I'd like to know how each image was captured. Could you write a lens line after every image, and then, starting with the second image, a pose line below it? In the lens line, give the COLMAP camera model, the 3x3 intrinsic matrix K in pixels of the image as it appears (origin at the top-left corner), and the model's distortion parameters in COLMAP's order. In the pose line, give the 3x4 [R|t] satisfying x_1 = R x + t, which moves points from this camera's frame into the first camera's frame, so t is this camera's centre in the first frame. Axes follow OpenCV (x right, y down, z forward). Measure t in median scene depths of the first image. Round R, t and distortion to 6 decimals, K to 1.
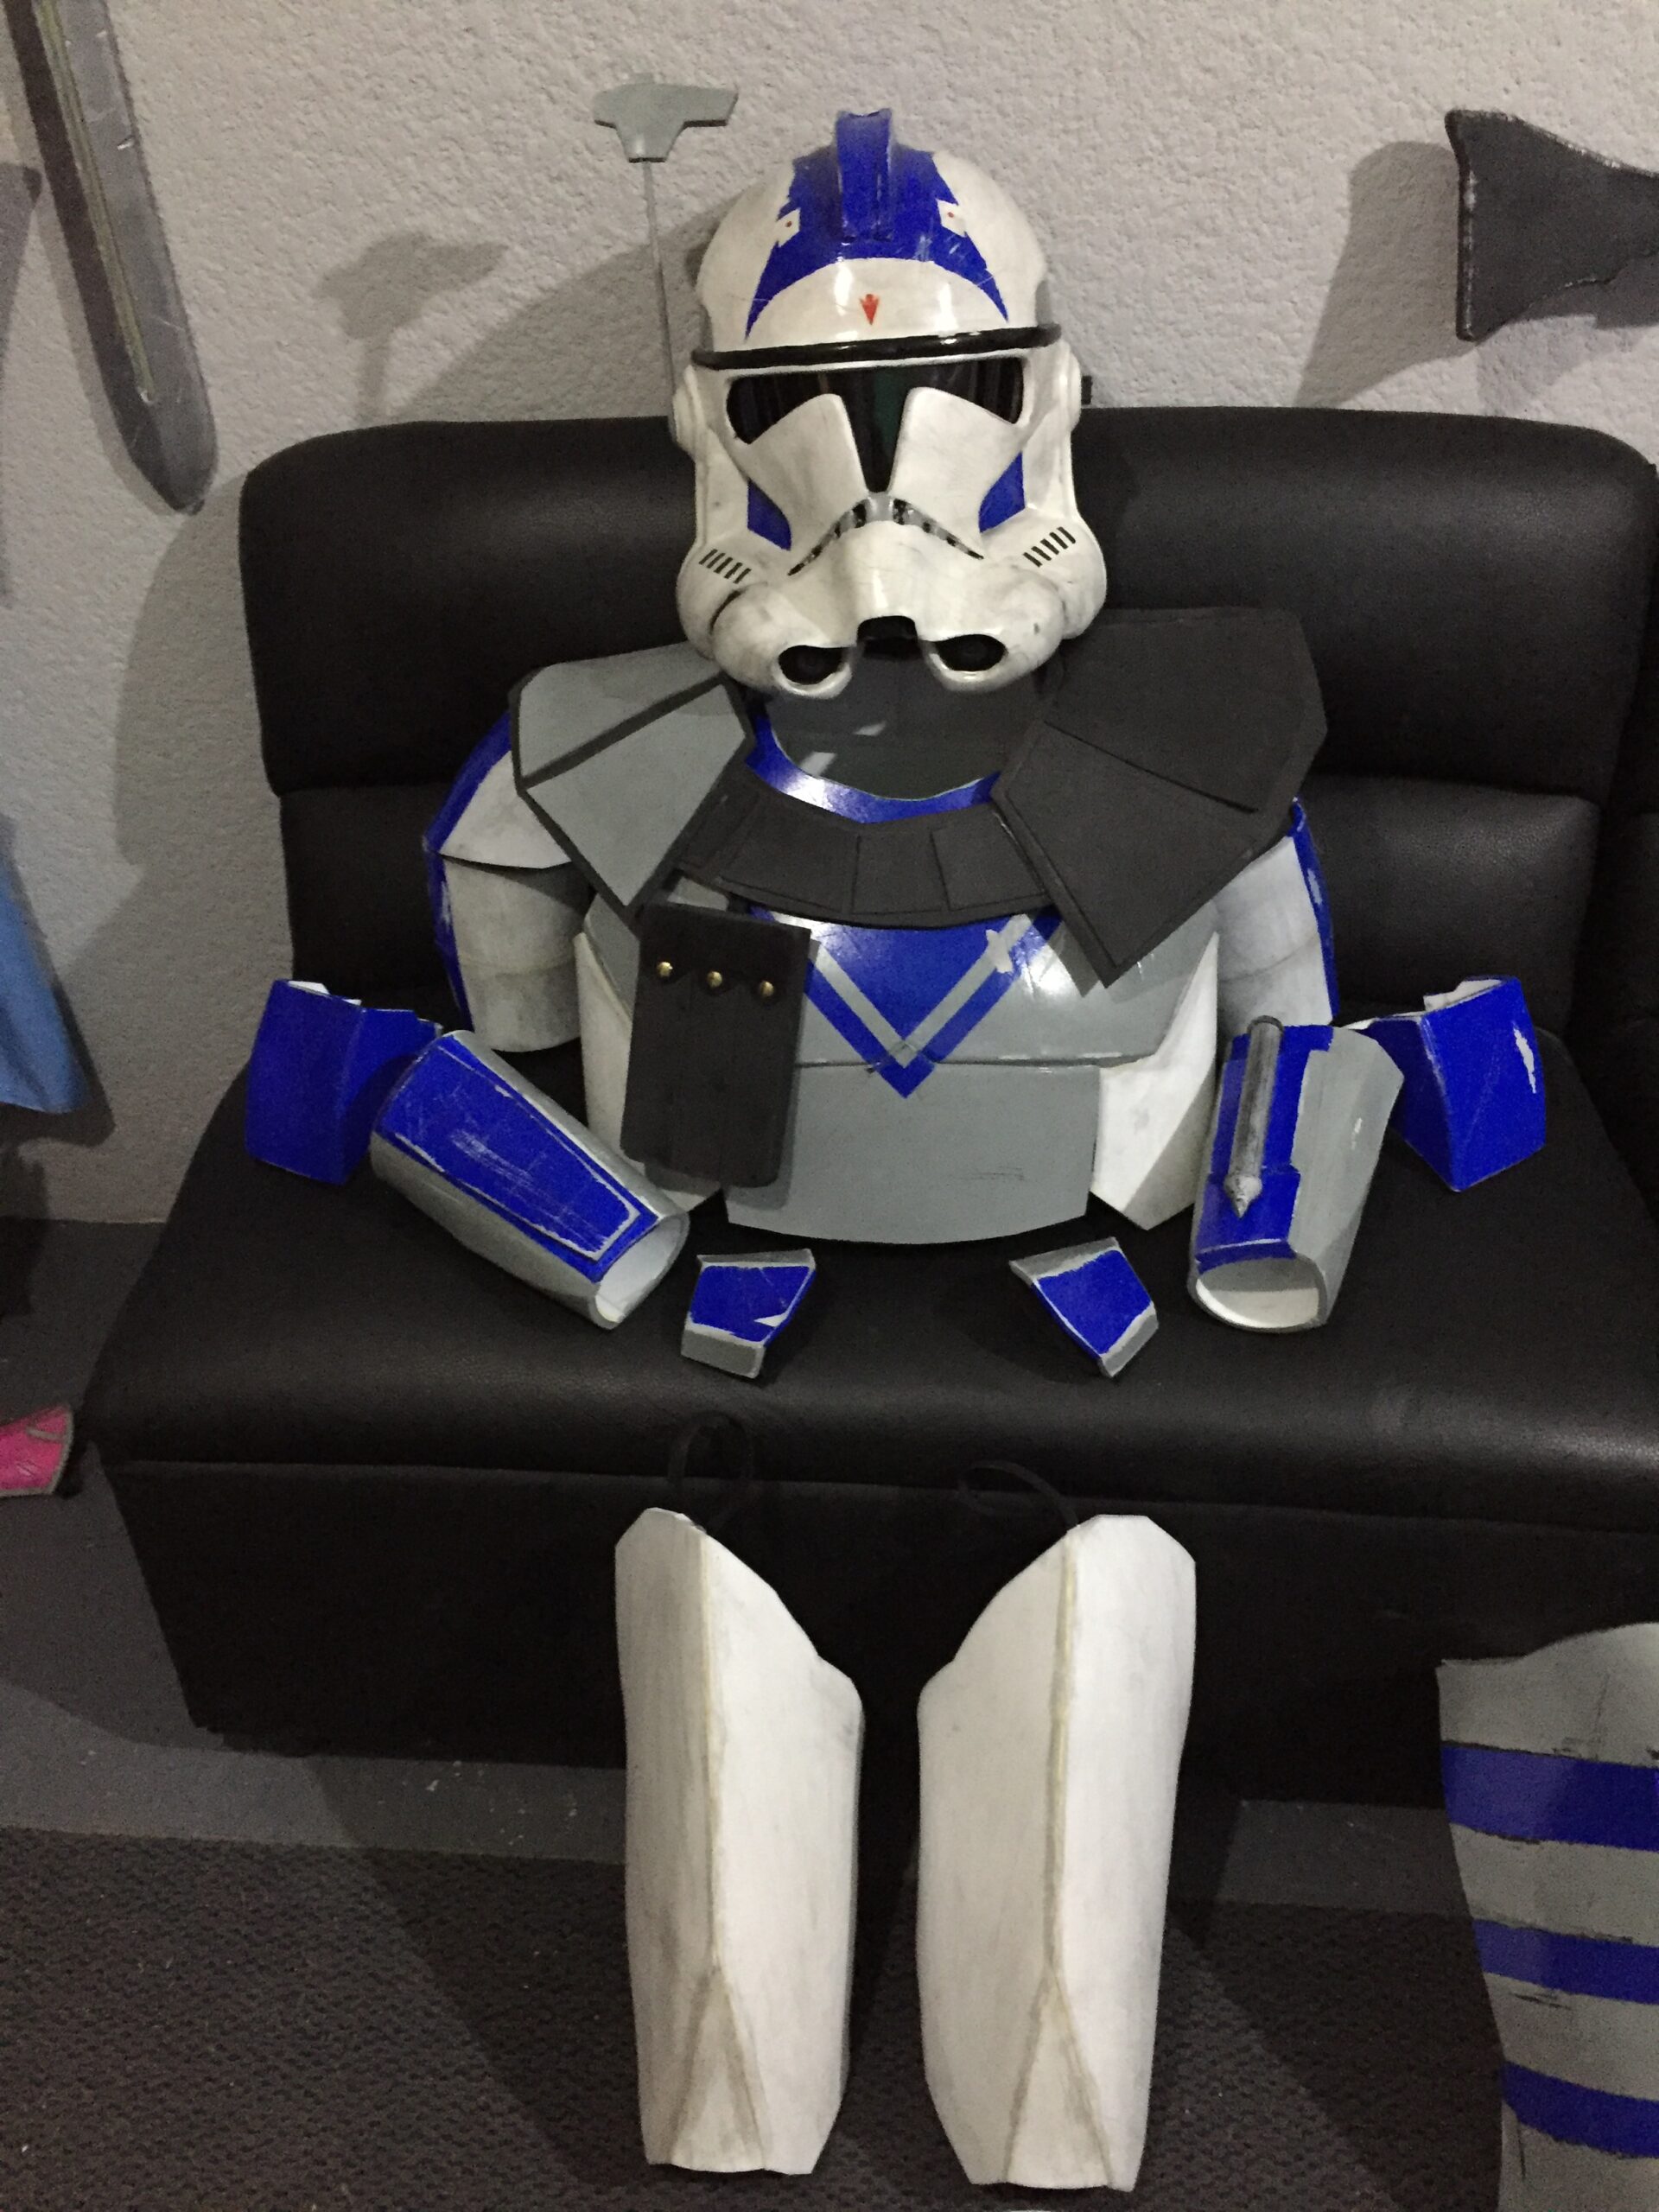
lens RADIAL K [[1931.7, 0, 824.1], [0, 1931.7, 1110.6], [0, 0, 1]] dist [0.090740, -0.138964]
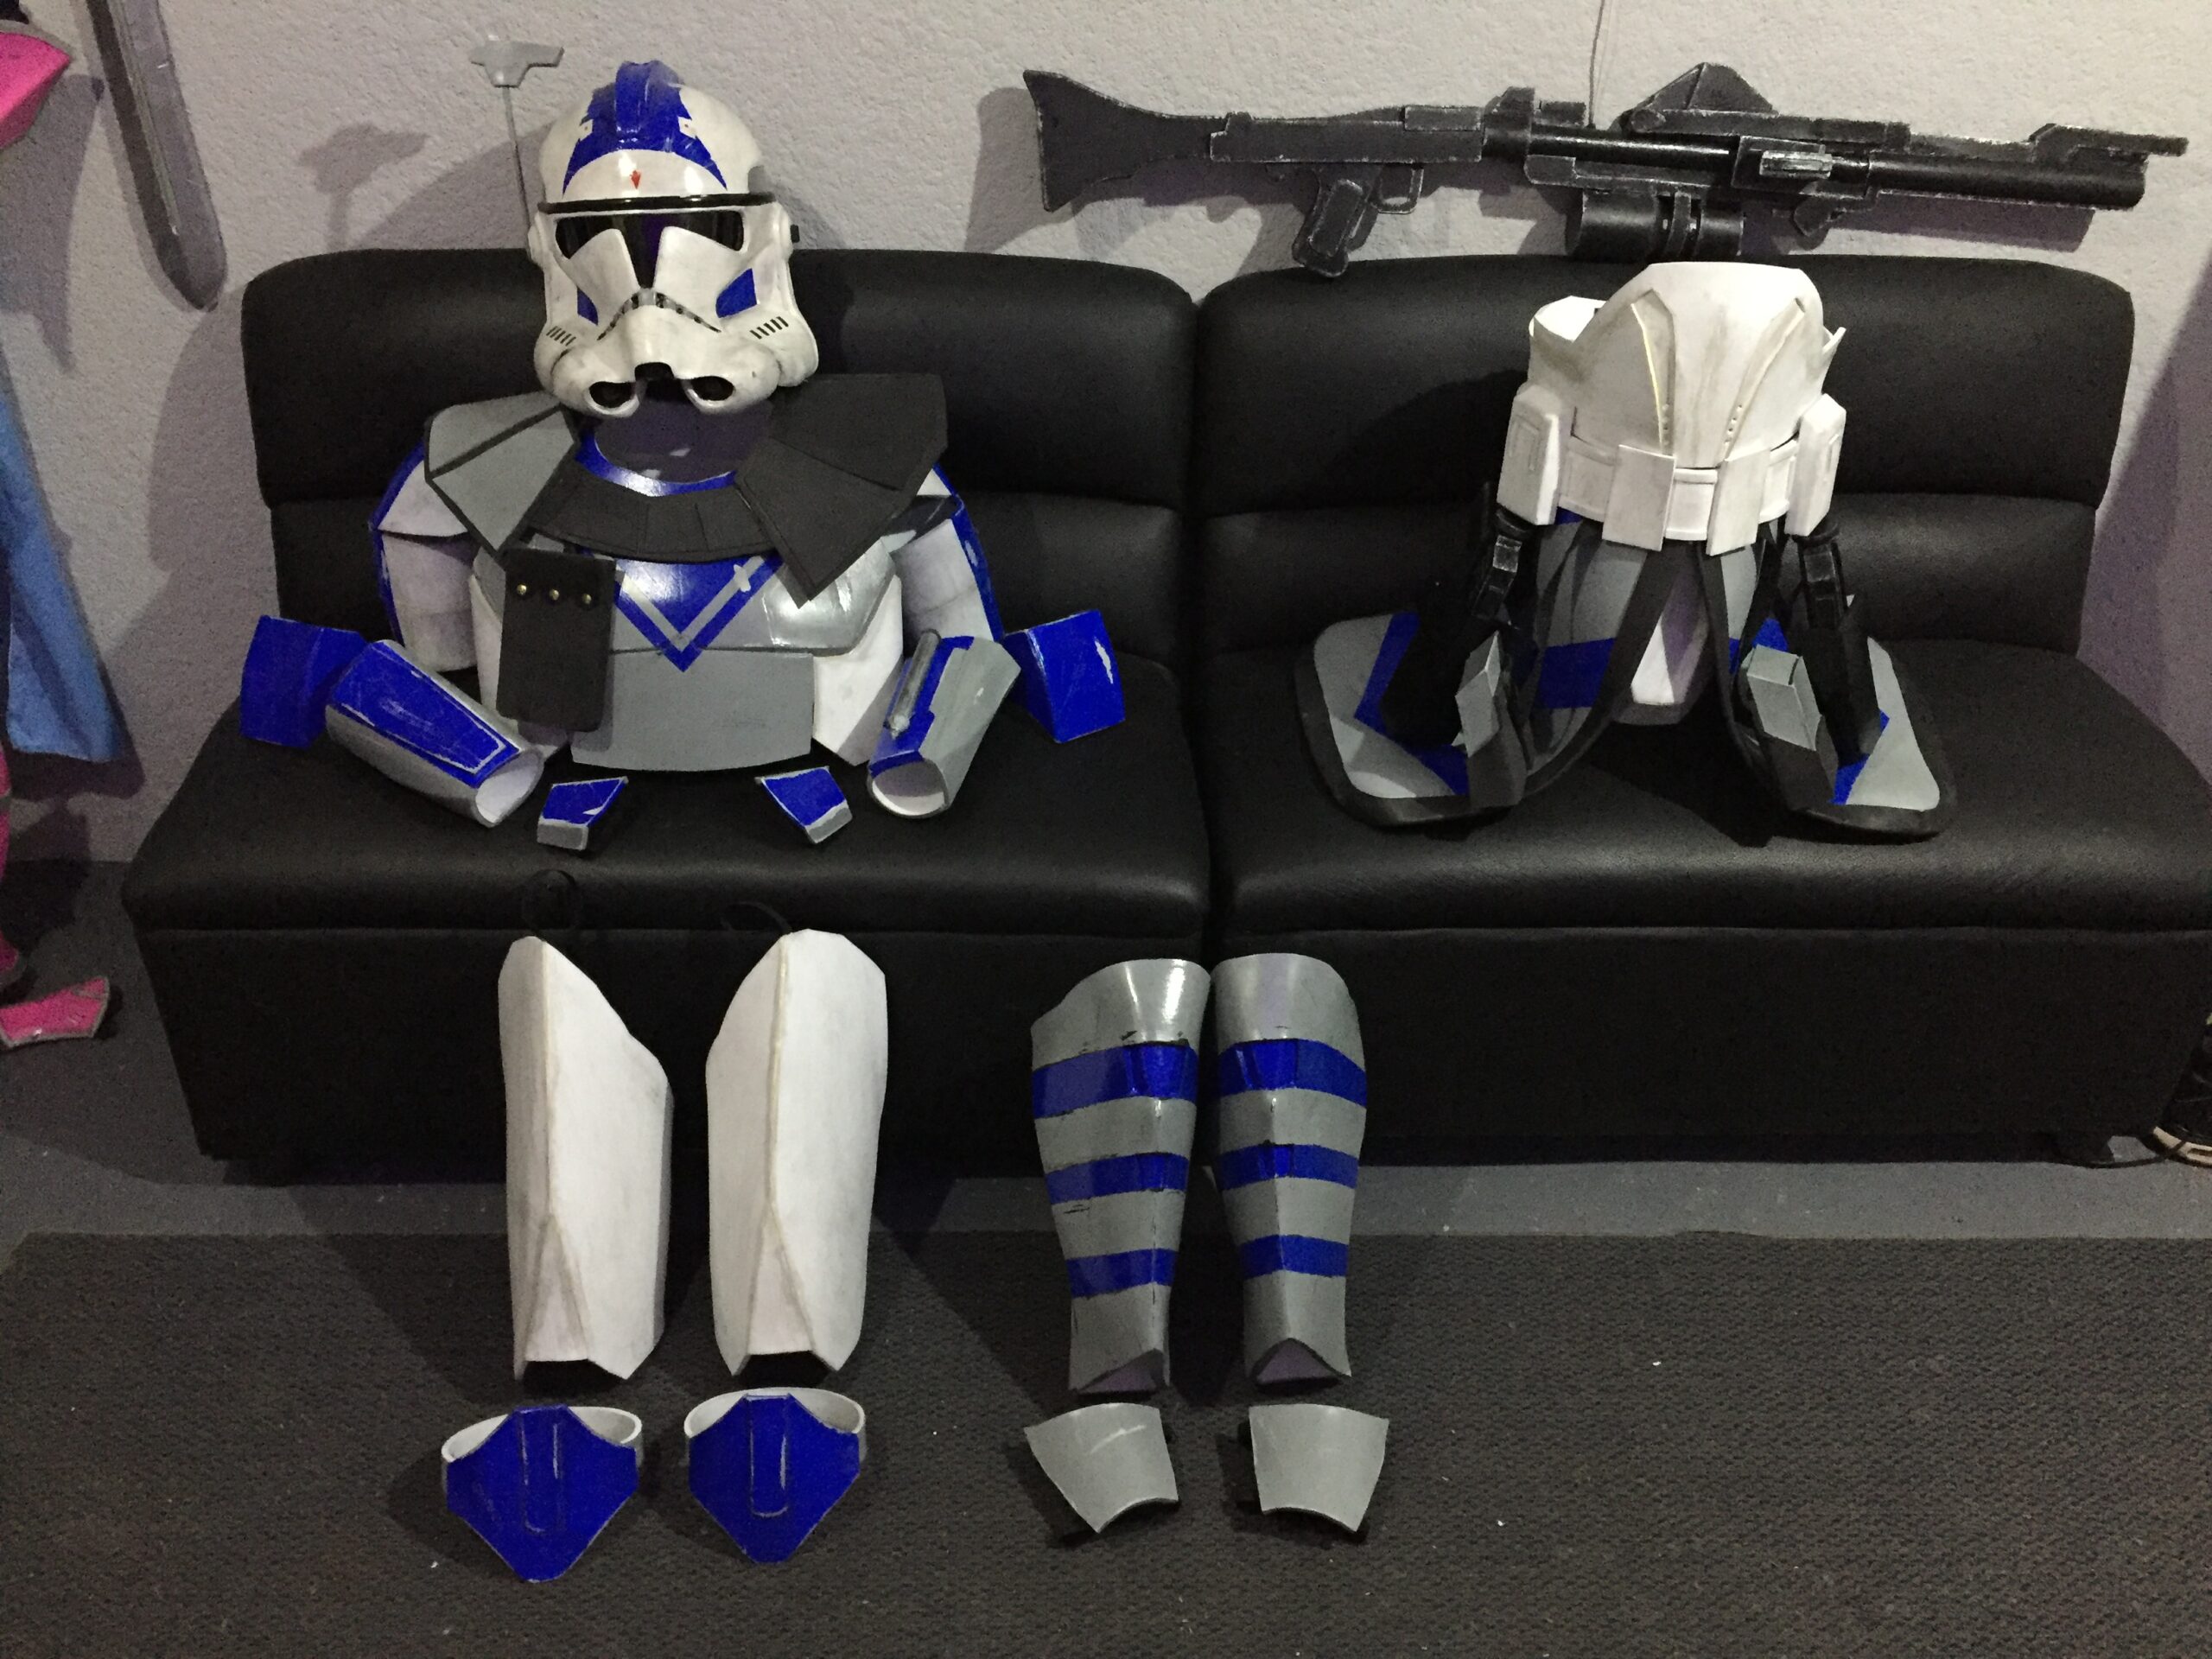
lens RADIAL K [[1931.7, 0, 1112.2], [0, 1931.7, 829.2], [0, 0, 1]] dist [0.090740, -0.138964]
pose [[0.993662, -0.017327, 0.111064, 0.201080], [0.025855, 0.996787, -0.075805, 0.237267], [-0.109394, 0.078196, 0.990918, -0.553814]]
